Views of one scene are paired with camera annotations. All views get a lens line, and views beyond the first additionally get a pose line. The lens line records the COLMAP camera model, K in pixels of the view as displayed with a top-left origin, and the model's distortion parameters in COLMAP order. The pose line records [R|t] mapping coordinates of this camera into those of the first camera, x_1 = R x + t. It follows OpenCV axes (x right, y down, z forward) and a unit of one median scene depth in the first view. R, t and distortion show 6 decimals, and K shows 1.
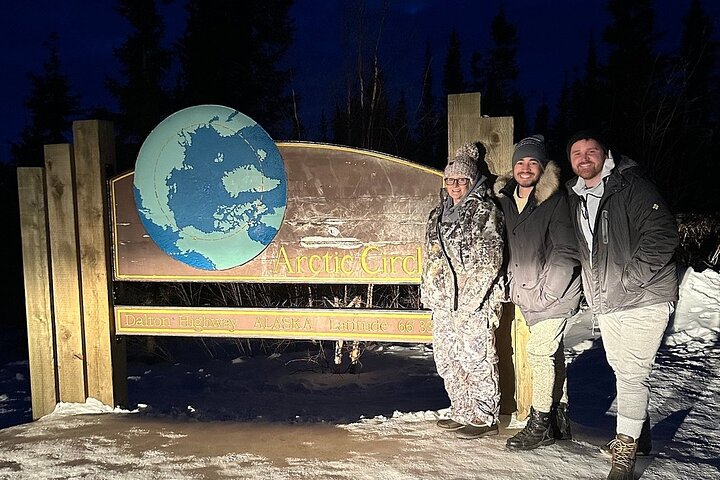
lens RADIAL K [[637.7, 0, 360.4], [0, 637.7, 239.7], [0, 0, 1]] dist [0.003775, 0.001305]
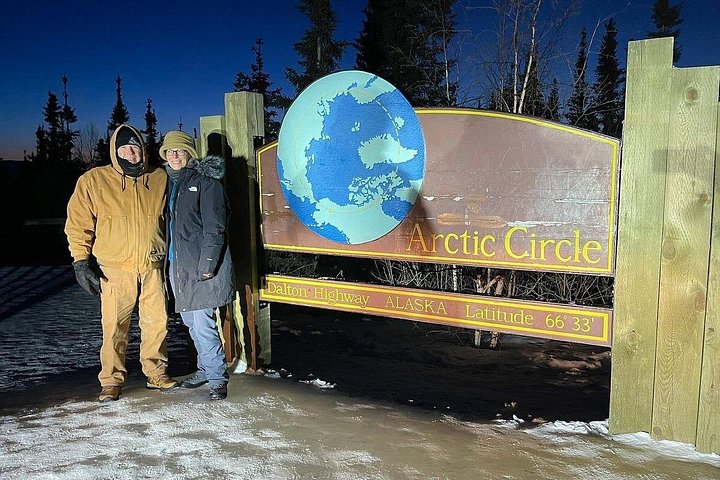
lens RADIAL K [[544.5, 0, 360.8], [0, 544.5, 243.9], [0, 0, 1]] dist [0.054595, -0.002775]
pose [[0.965400, 0.048193, -0.256281, 0.002642], [-0.033664, 0.997583, 0.060782, -0.003991], [0.258591, -0.050052, 0.964689, 0.204989]]
